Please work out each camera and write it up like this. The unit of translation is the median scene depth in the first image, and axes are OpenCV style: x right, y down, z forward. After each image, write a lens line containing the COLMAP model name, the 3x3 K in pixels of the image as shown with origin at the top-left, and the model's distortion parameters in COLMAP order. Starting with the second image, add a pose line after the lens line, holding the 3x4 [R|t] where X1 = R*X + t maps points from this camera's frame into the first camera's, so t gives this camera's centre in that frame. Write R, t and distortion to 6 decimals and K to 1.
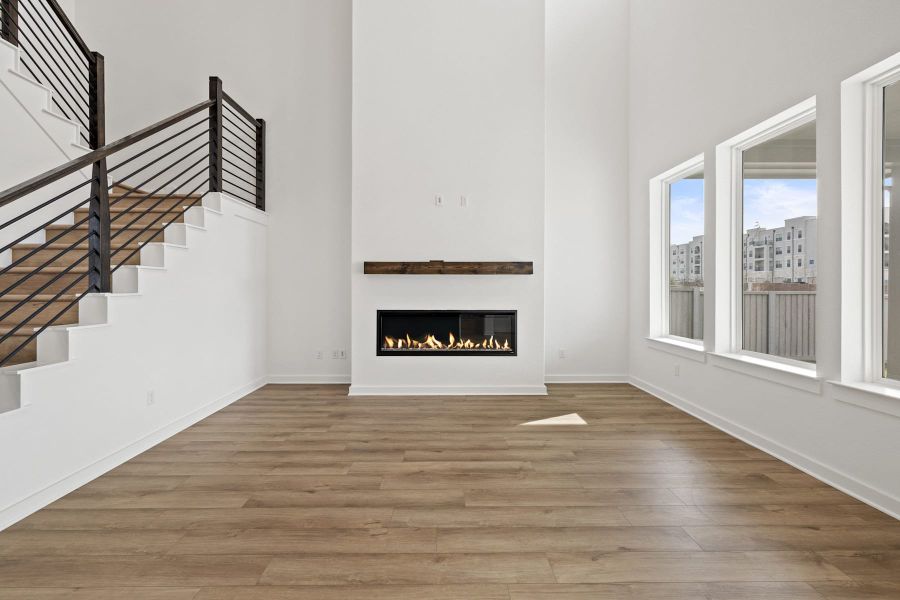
lens RADIAL K [[381.7, 0, 443.7], [0, 381.7, 288.2], [0, 0, 1]] dist [0.002202, 0.000405]
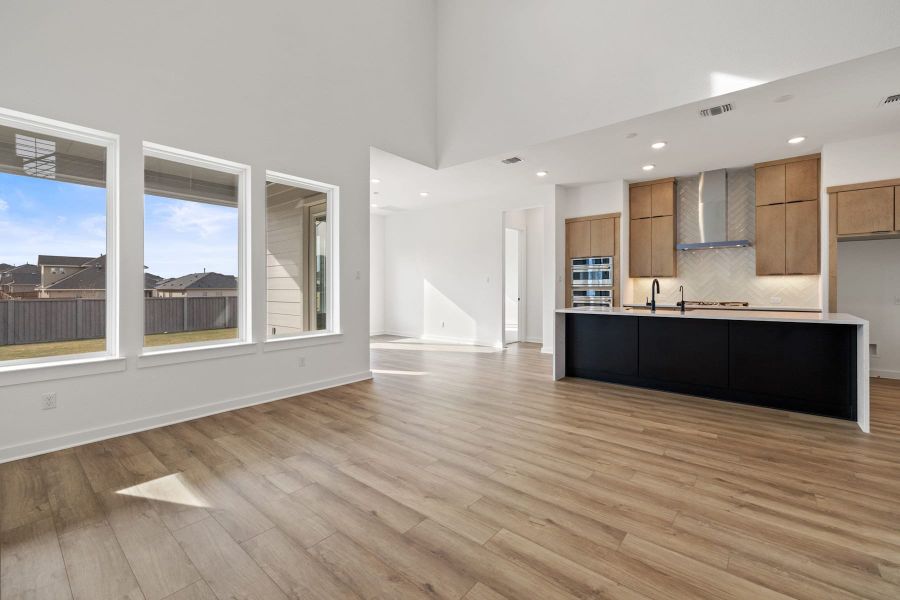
lens RADIAL K [[381.7, 0, 443.7], [0, 381.7, 288.2], [0, 0, 1]] dist [0.002202, 0.000405]
pose [[-0.753226, -0.001708, 0.657760, -0.508620], [0.000123, 0.999996, 0.002737, -0.002262], [-0.657762, 0.002143, -0.753223, 1.253032]]
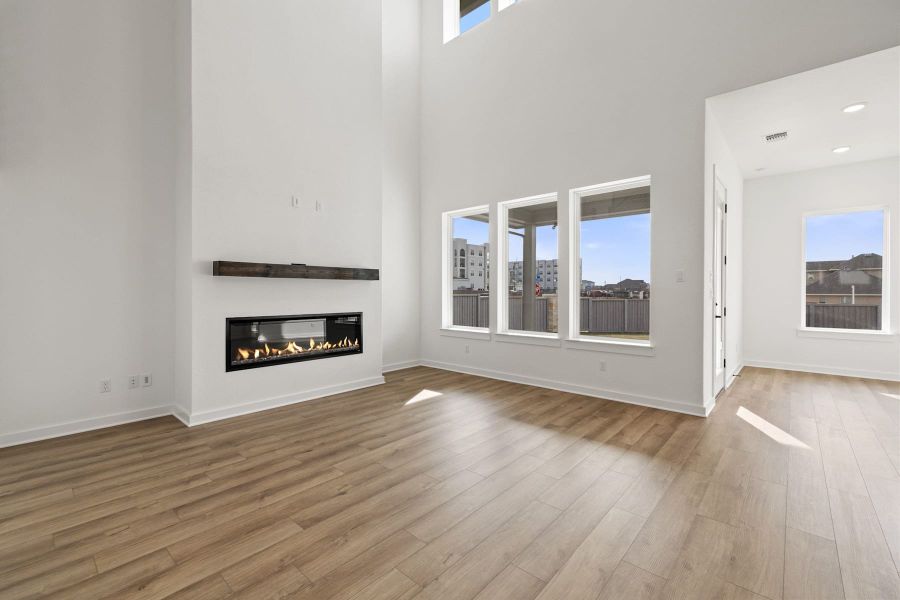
lens RADIAL K [[388.2, 0, 448.2], [0, 388.2, 292.0], [0, 0, 1]] dist [0.008353, -0.000043]
pose [[0.672833, 0.000033, 0.739795, -0.637040], [-0.002213, 0.999996, 0.001969, -0.004482], [-0.739791, -0.002962, 0.672830, 0.066195]]
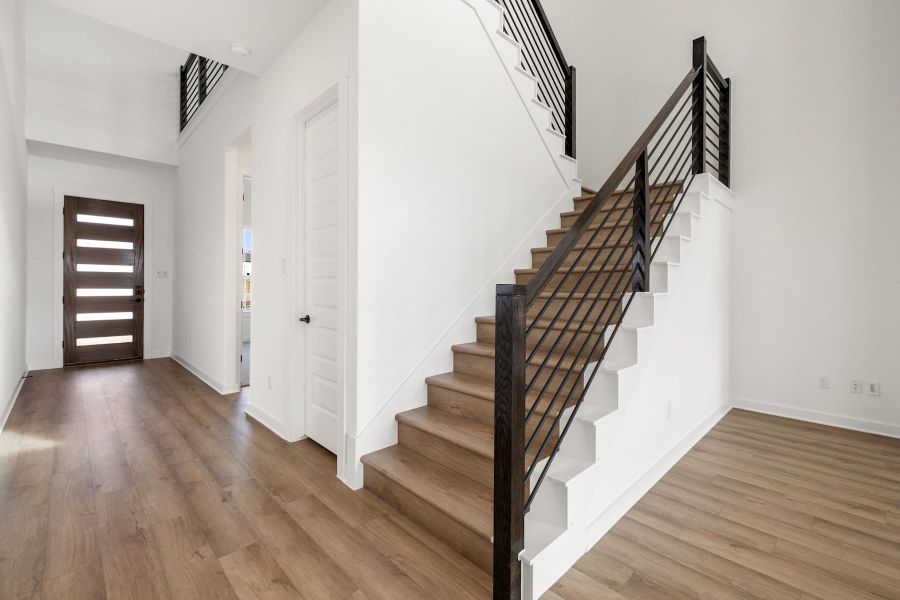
lens RADIAL K [[389.6, 0, 434.8], [0, 389.6, 283.7], [0, 0, 1]] dist [0.000263, -0.000146]
pose [[0.675451, -0.002516, -0.737401, -0.409843], [-0.002937, 0.999977, -0.006102, -0.001422], [0.737399, 0.006287, 0.675428, -0.013395]]
